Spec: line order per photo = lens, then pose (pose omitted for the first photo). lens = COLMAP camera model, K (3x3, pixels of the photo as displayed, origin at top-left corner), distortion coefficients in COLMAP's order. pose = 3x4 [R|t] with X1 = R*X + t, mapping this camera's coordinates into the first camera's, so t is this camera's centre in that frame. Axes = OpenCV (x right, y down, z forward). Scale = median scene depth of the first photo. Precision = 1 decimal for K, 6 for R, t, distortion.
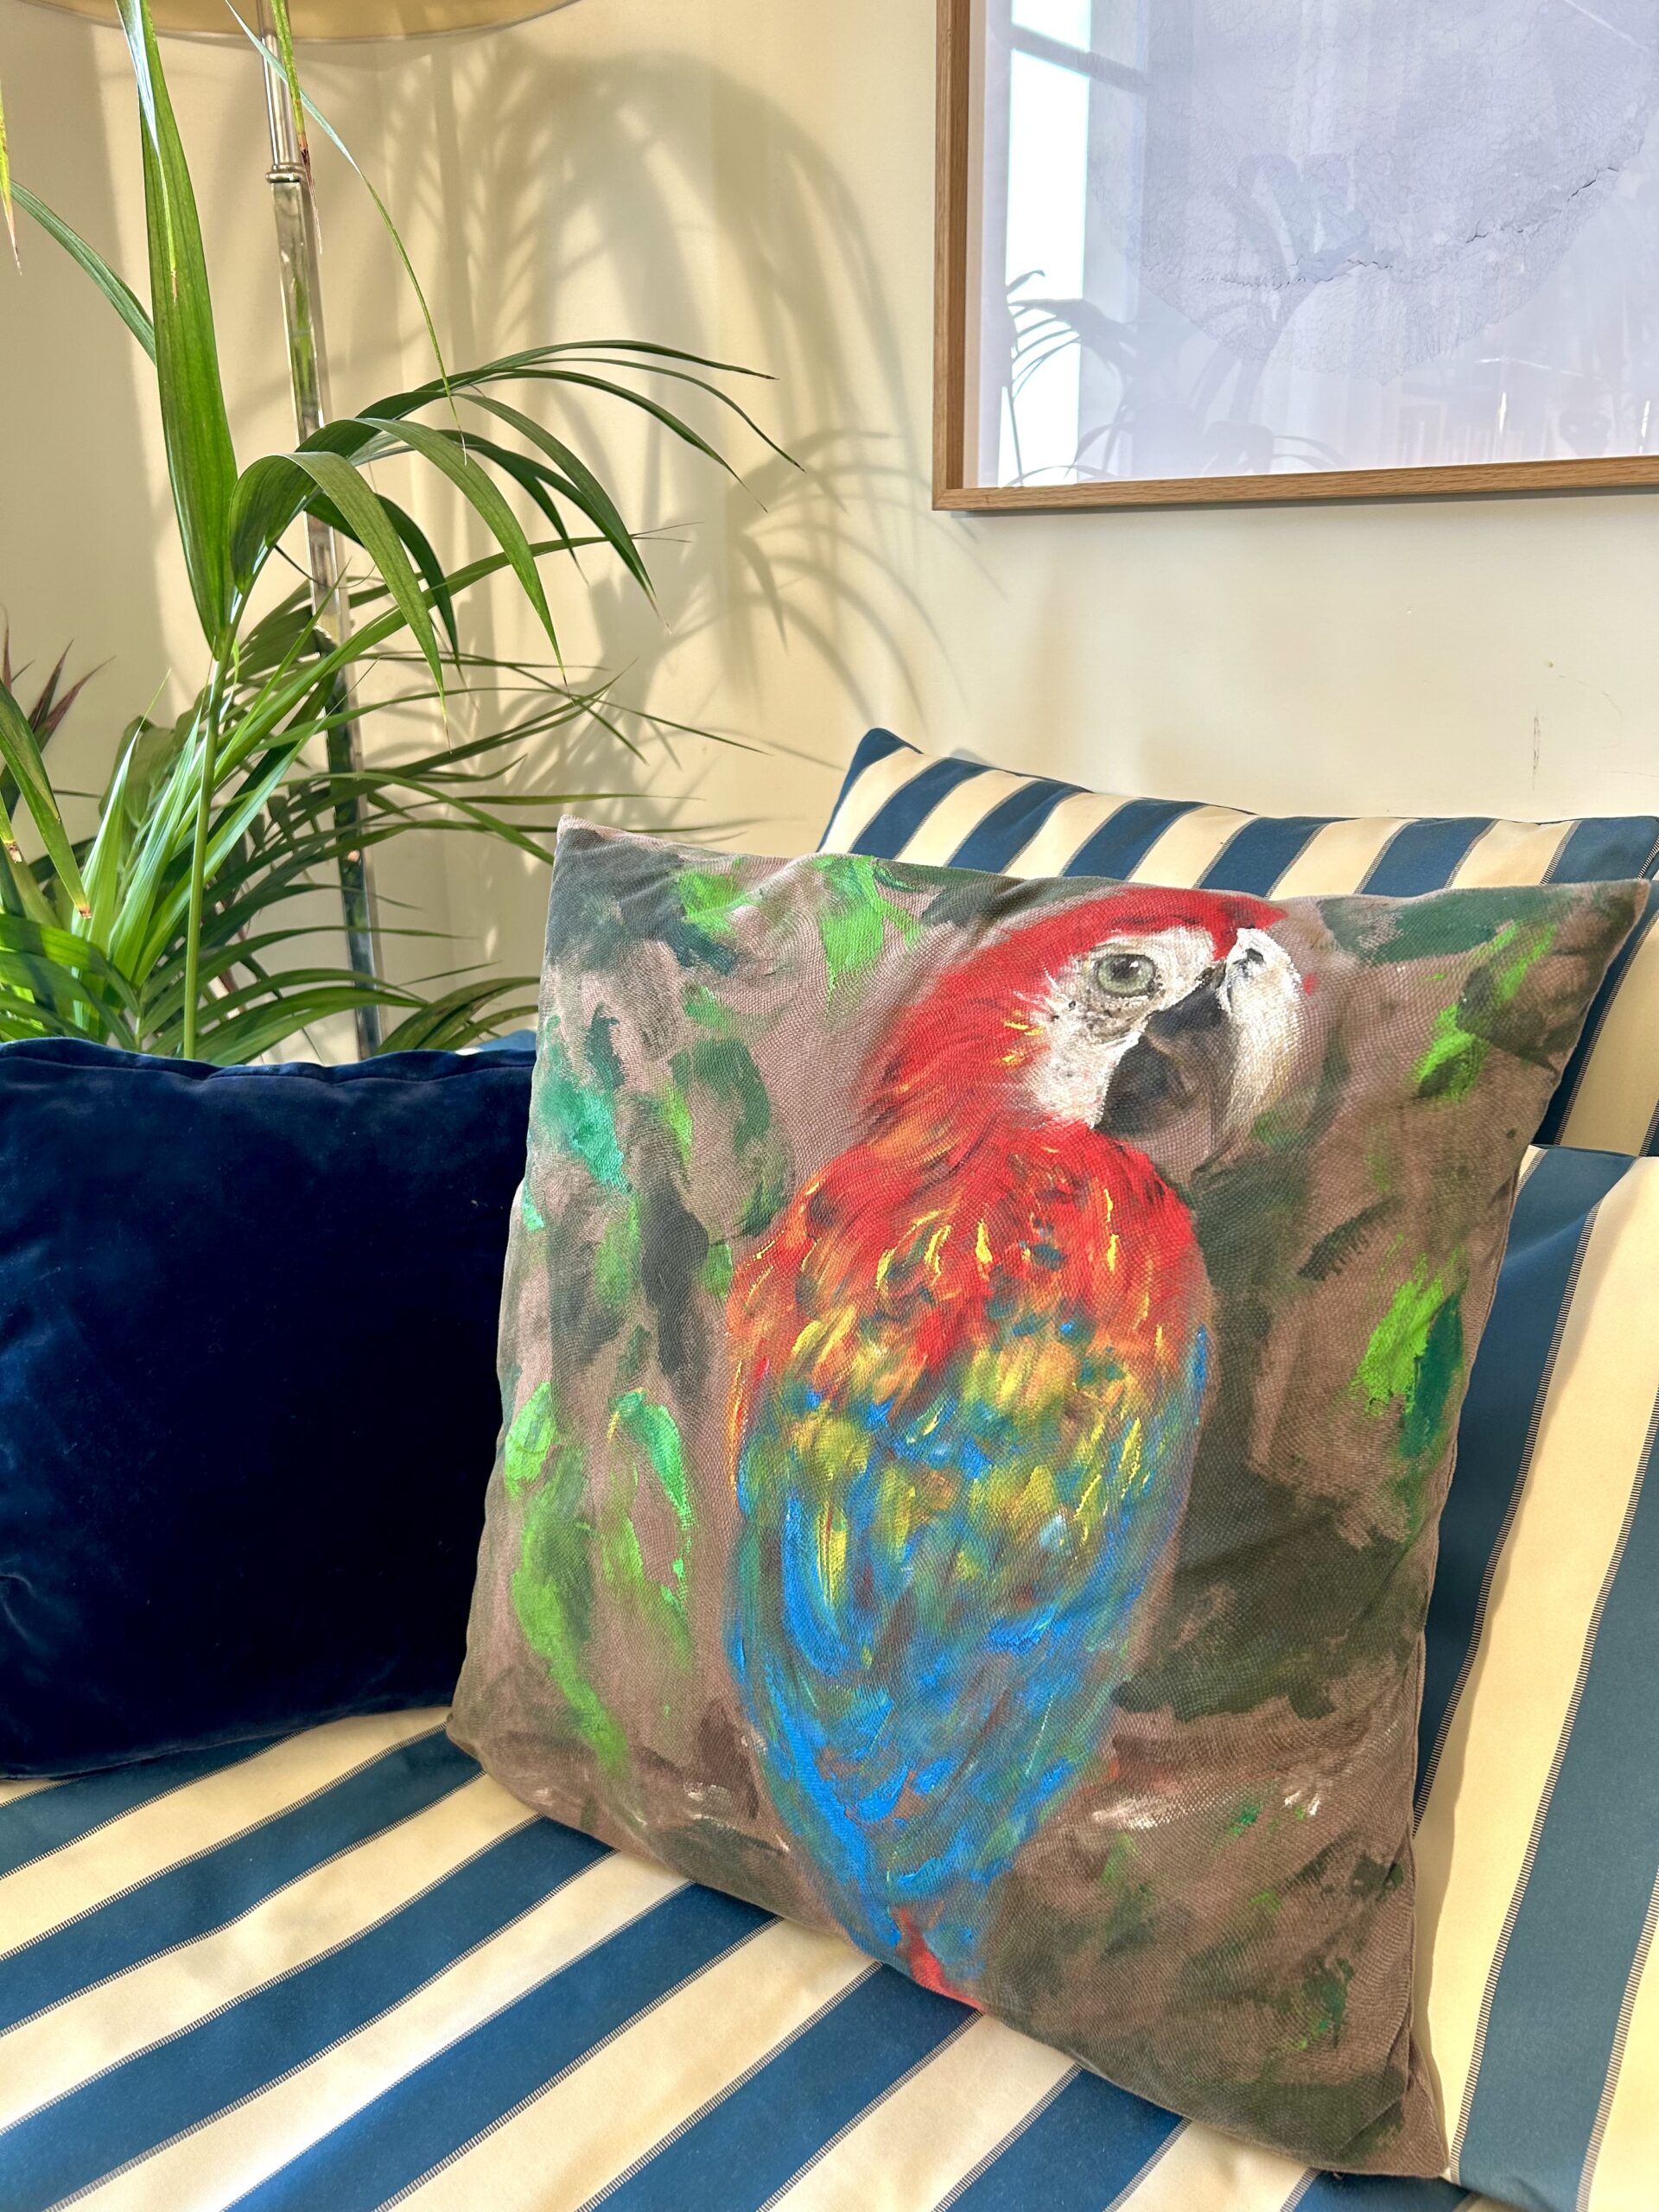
lens RADIAL K [[1684.1, 0, 824.8], [0, 1684.1, 1115.1], [0, 0, 1]] dist [0.064067, -0.065355]
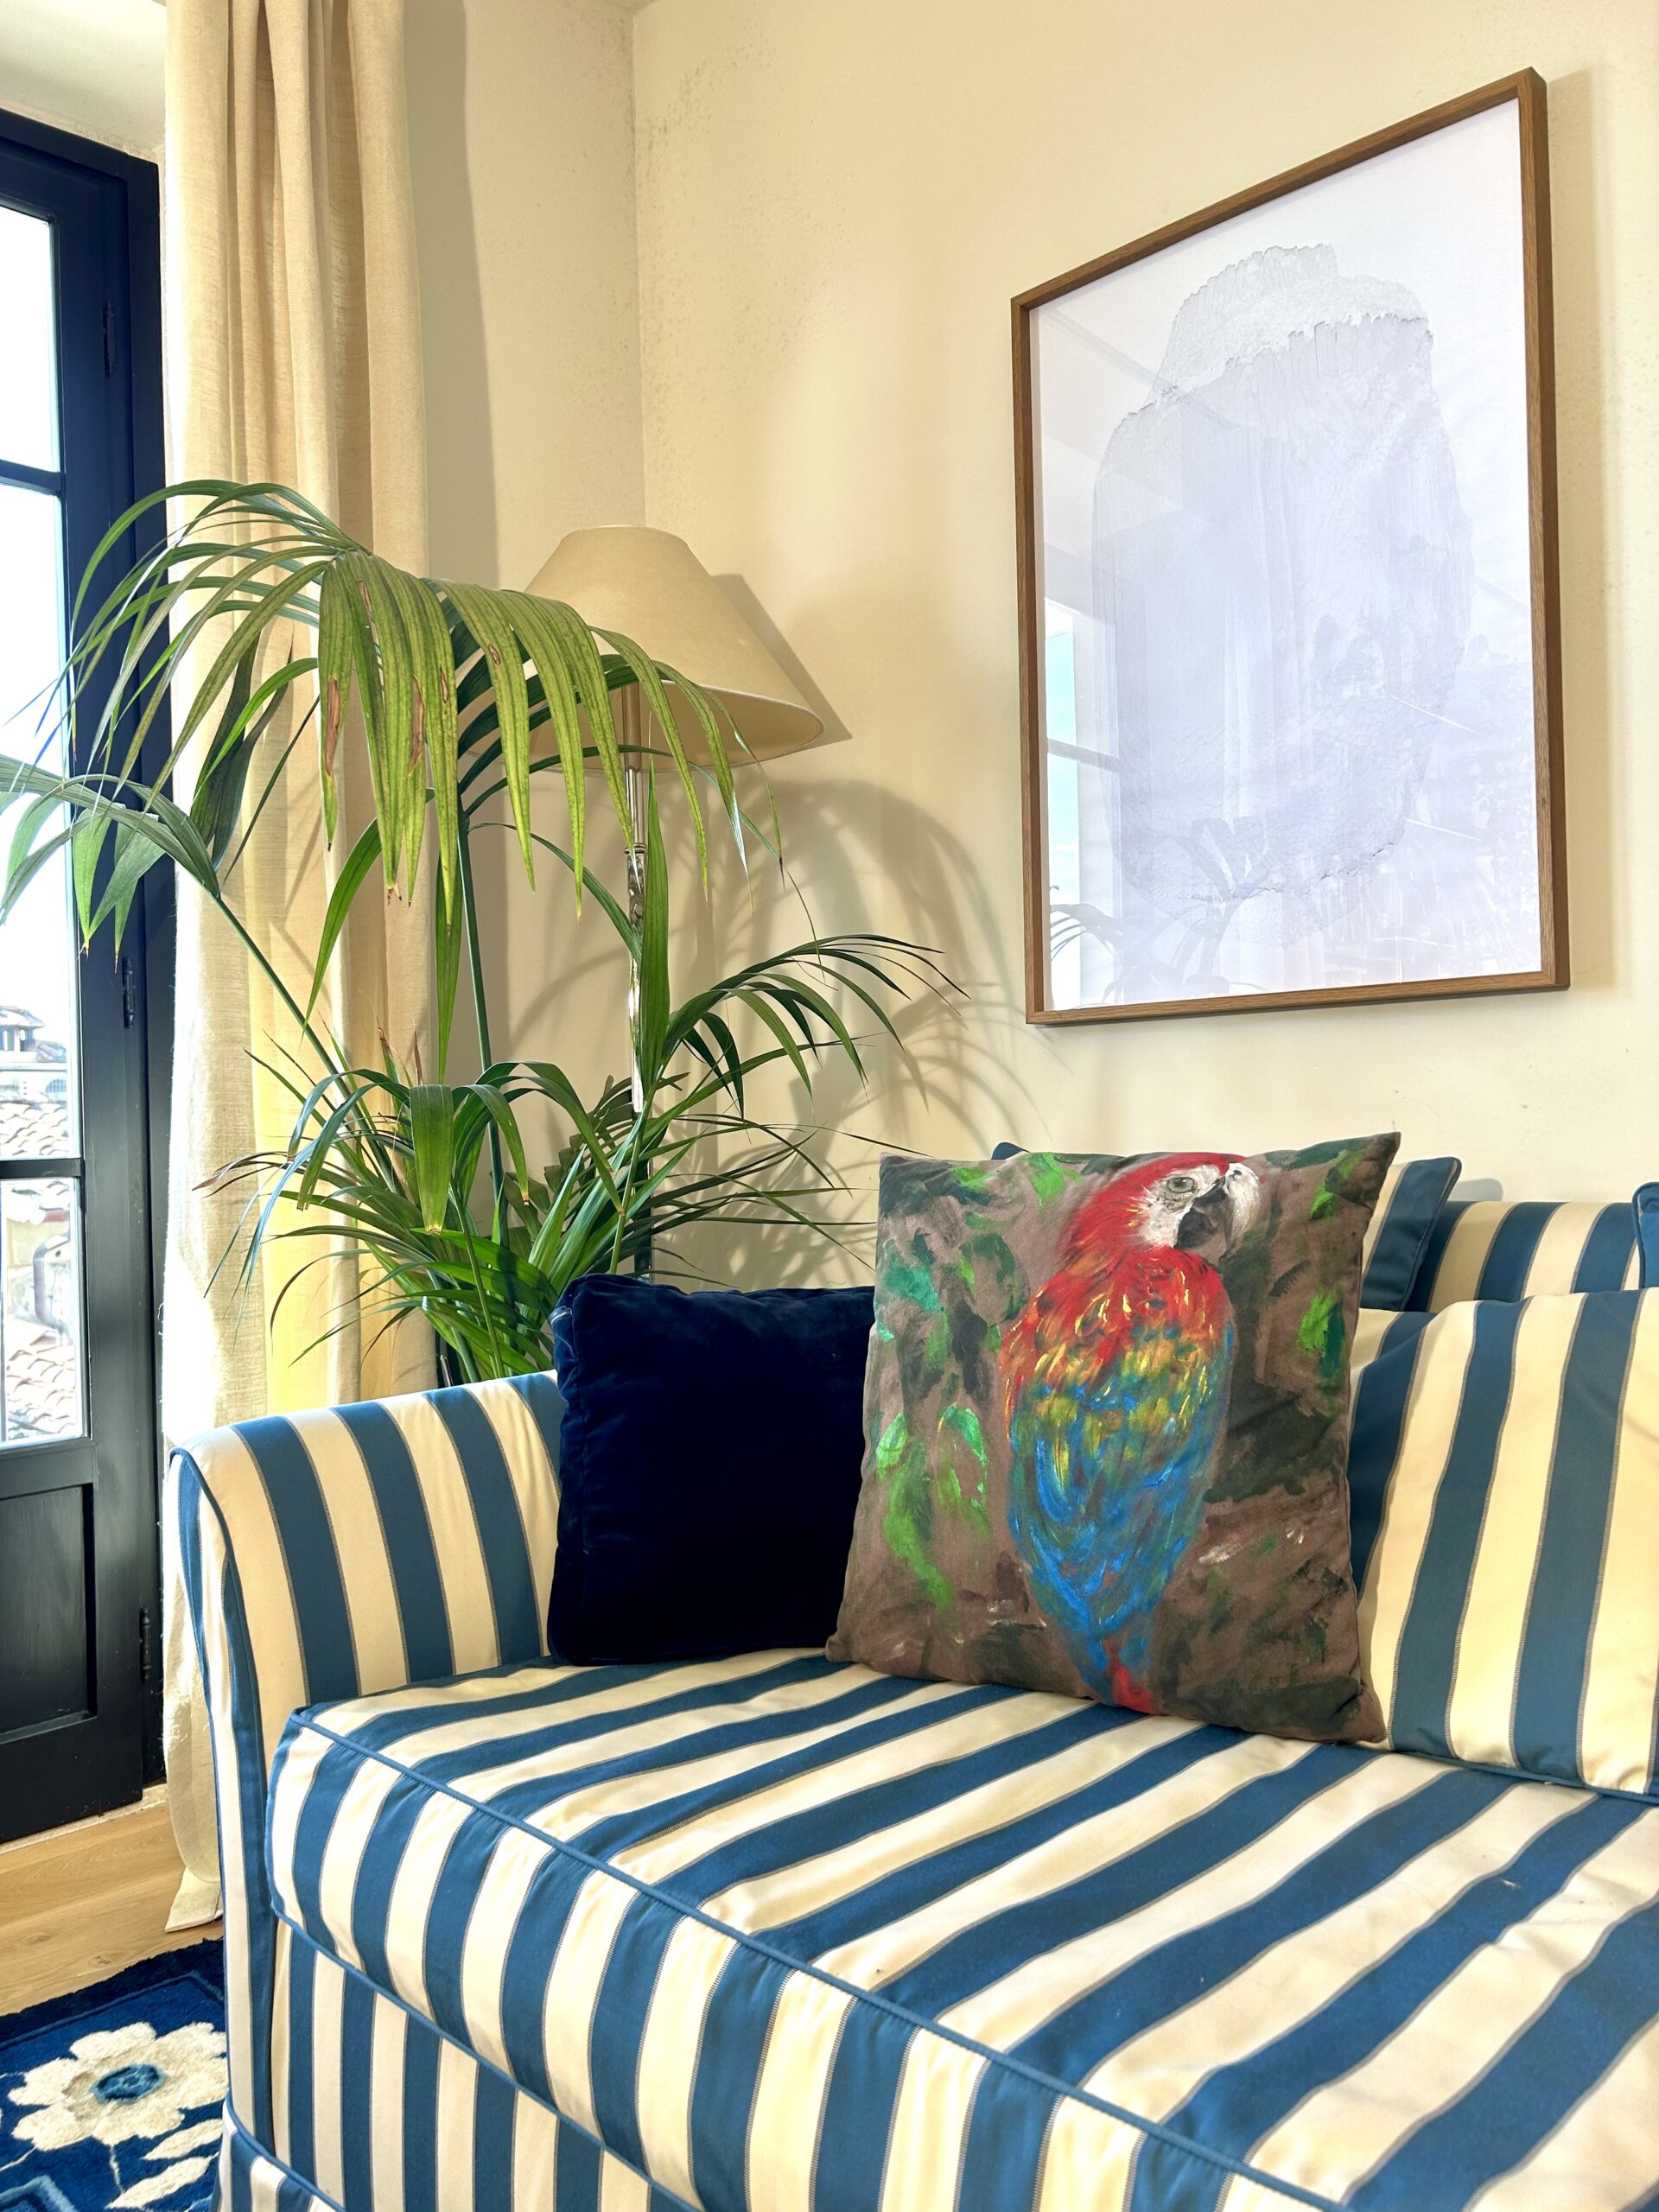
lens RADIAL K [[1684.1, 0, 838.4], [0, 1684.1, 1110.2], [0, 0, 1]] dist [0.064067, -0.065355]
pose [[0.999846, -0.015474, 0.008312, -0.267124], [0.017317, 0.947565, -0.319093, 0.484460], [-0.002938, 0.319187, 0.947687, -1.048839]]
